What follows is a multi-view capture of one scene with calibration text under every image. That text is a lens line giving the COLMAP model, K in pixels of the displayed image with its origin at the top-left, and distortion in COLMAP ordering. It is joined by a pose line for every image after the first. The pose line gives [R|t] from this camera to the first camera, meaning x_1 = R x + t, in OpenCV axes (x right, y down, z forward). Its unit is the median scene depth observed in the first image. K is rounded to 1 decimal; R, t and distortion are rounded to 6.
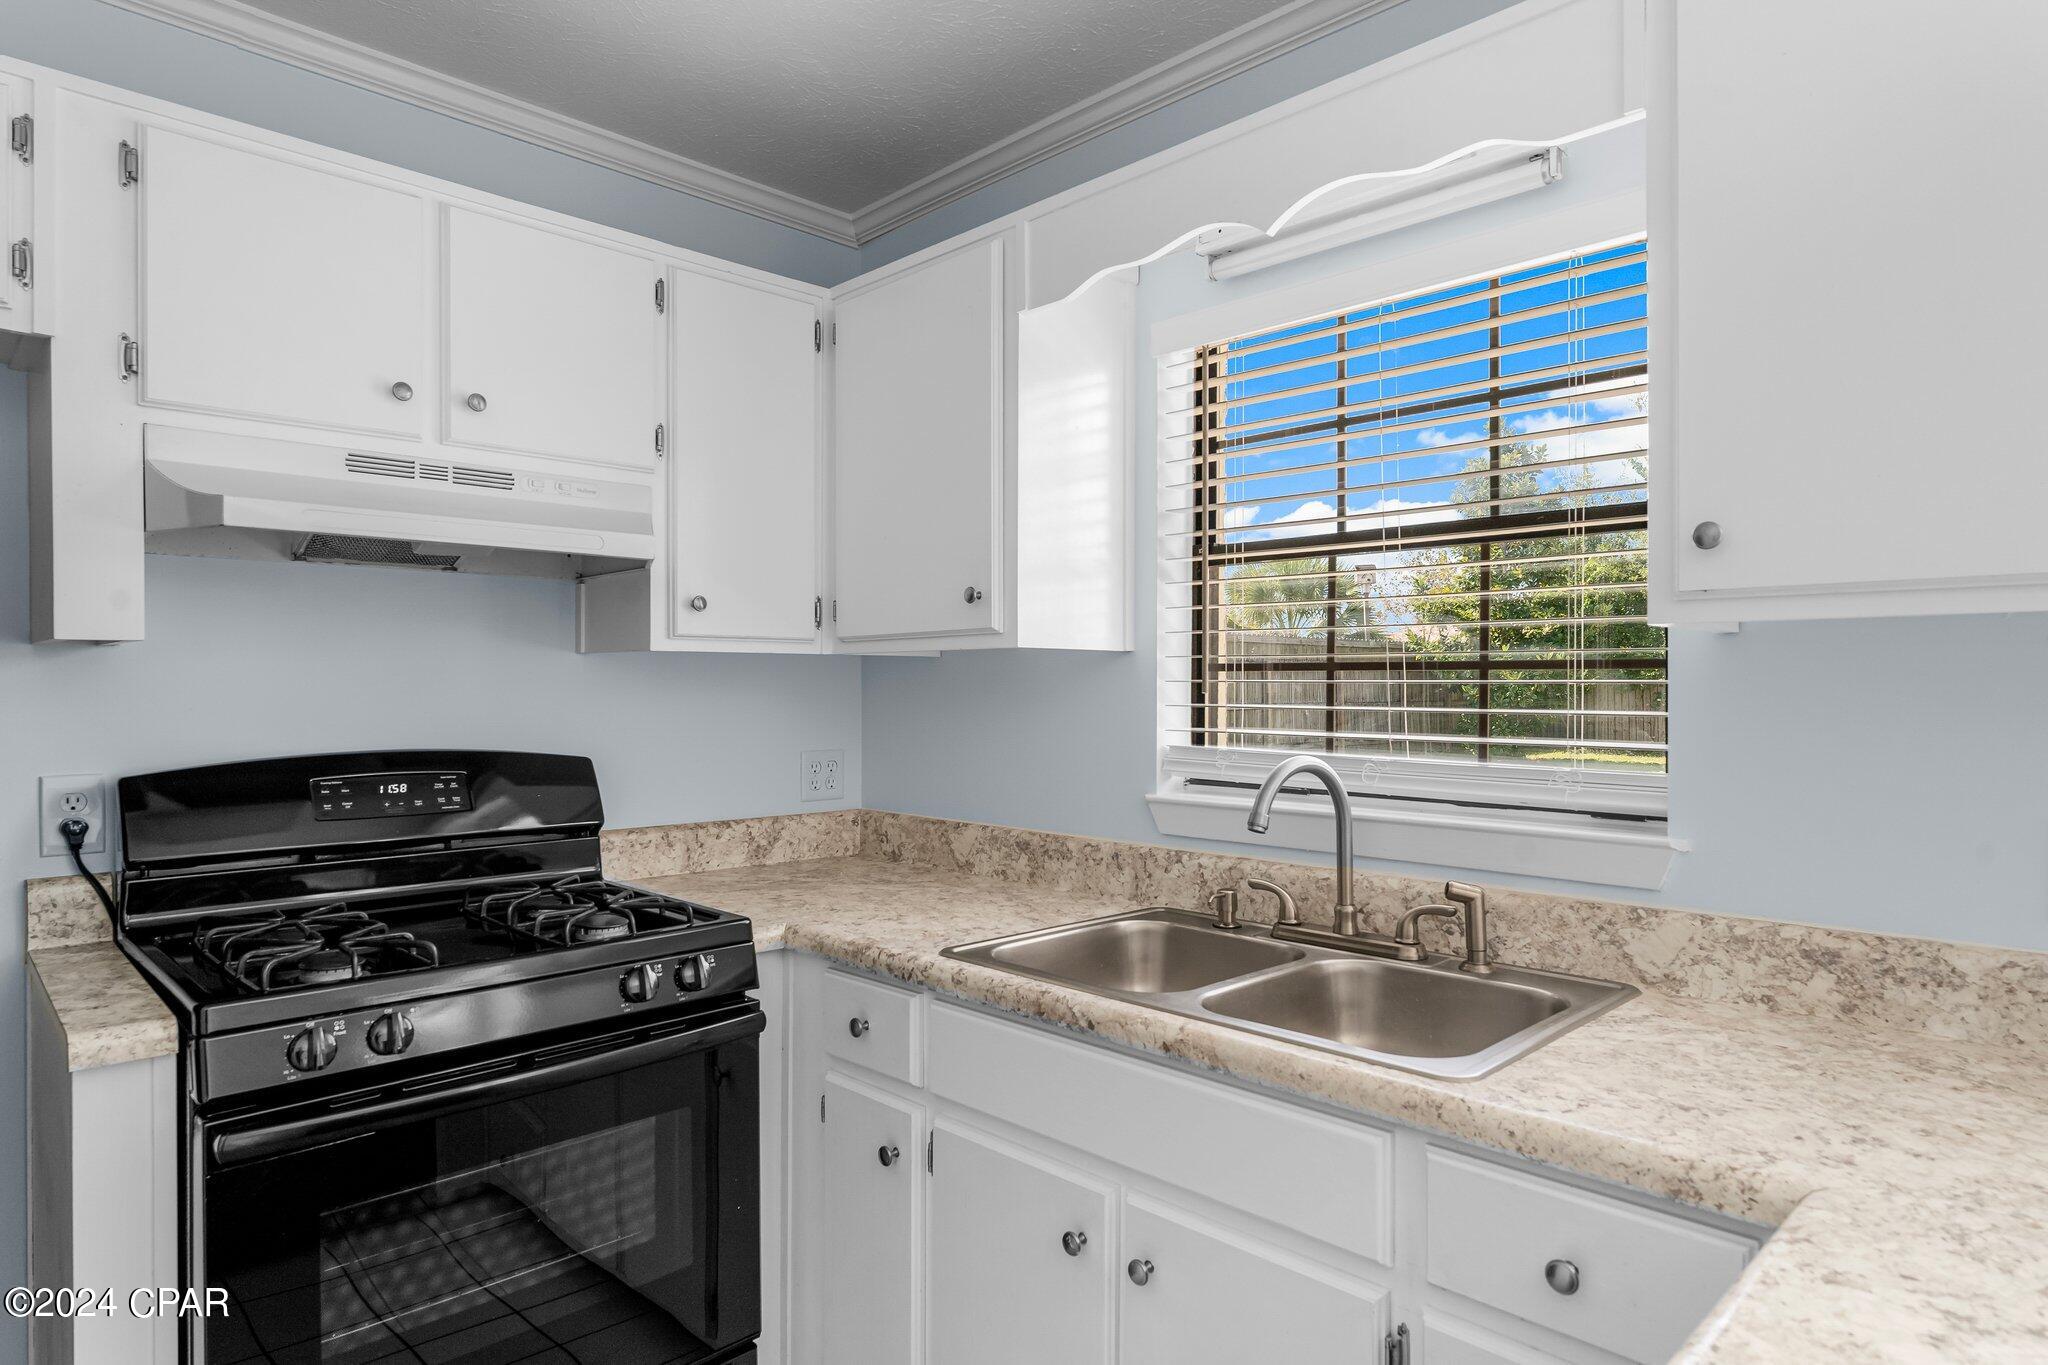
lens RADIAL K [[1177.0, 0, 1025.4], [0, 1177.0, 686.4], [0, 0, 1]] dist [0.002980, -0.003978]
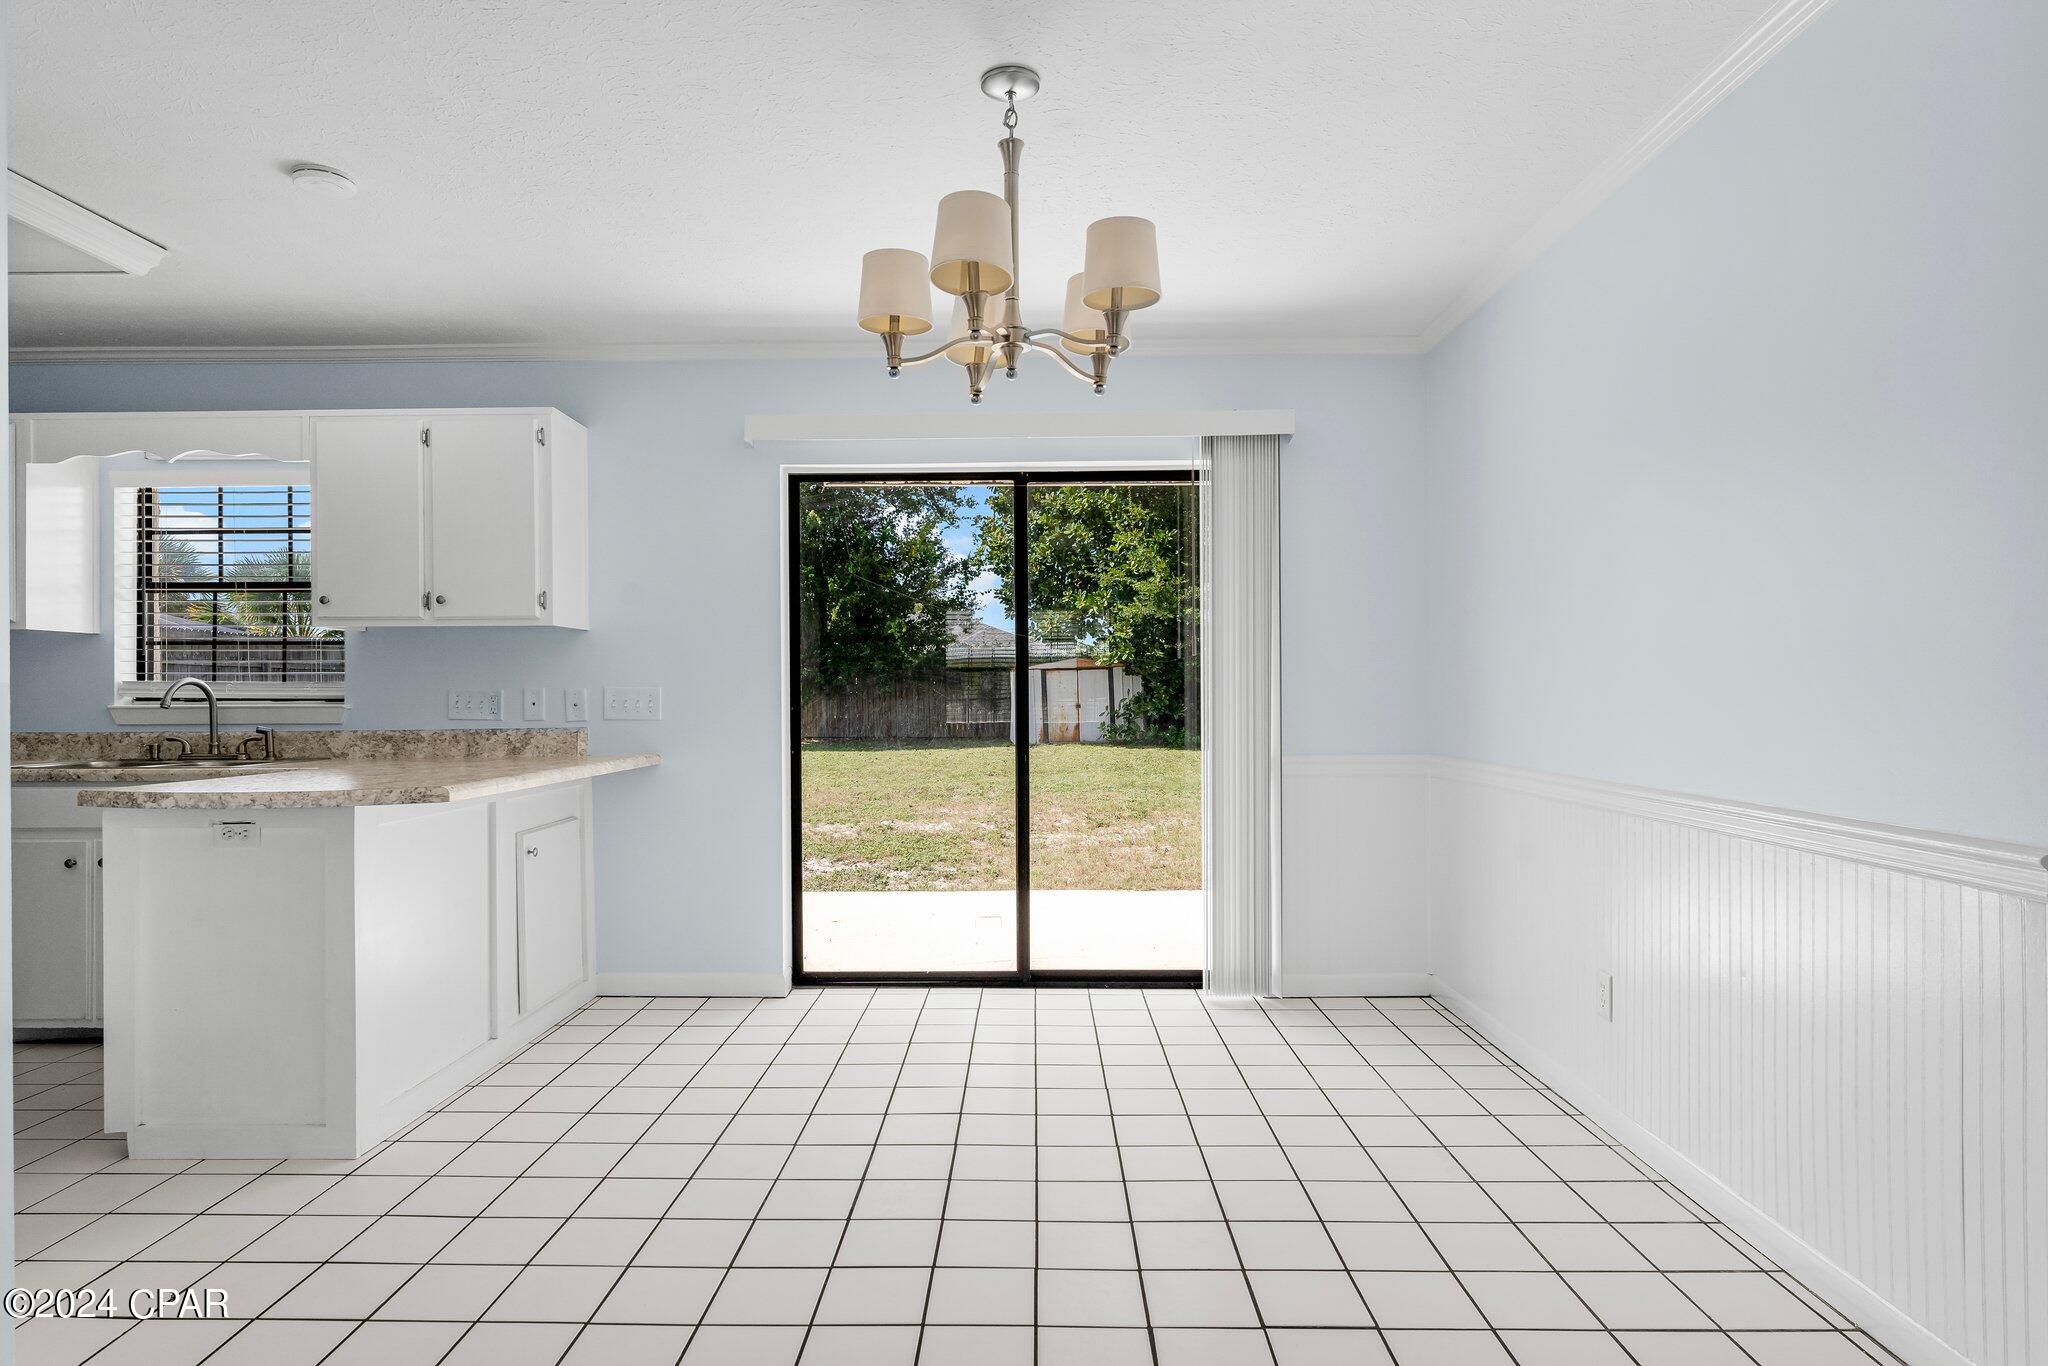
lens RADIAL K [[1129.1, 0, 1018.3], [0, 1129.1, 688.6], [0, 0, 1]] dist [-0.005028, 0.001911]
pose [[0.714242, -0.001490, 0.699897, -0.142133], [0.004629, 0.999986, -0.002595, 0.080515], [-0.699884, 0.005093, 0.714239, -1.561182]]
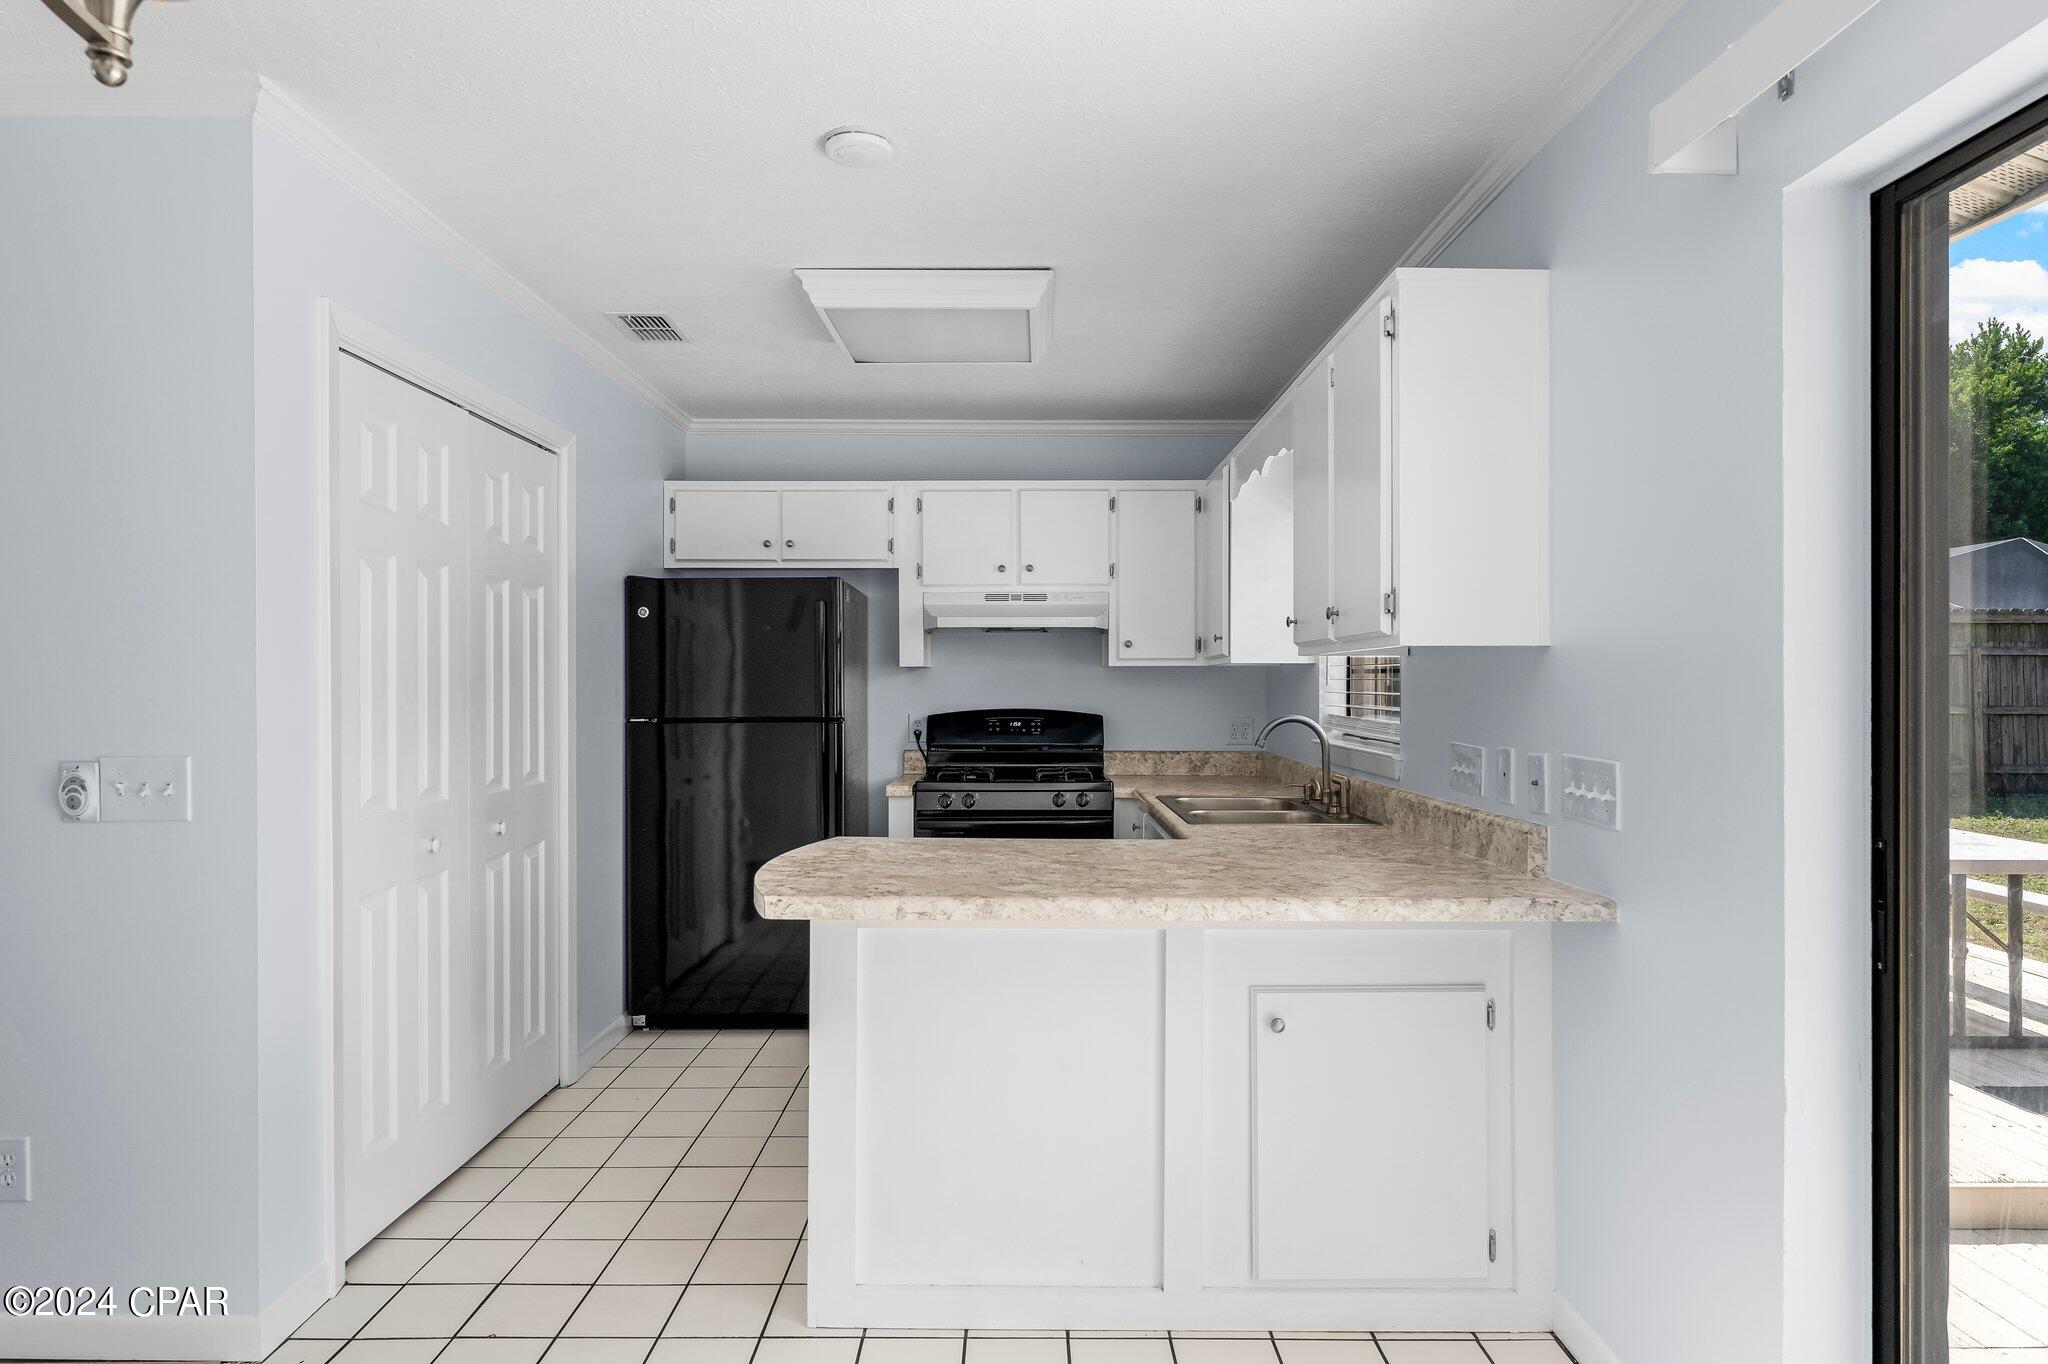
lens RADIAL K [[1177.0, 0, 1010.9], [0, 1177.0, 684.5], [0, 0, 1]] dist [0.002980, -0.003978]
pose [[0.708948, 0.000278, -0.705261, 1.172867], [0.000477, 1.000000, 0.000874, 0.002365], [0.705261, -0.000956, 0.708947, -0.735902]]
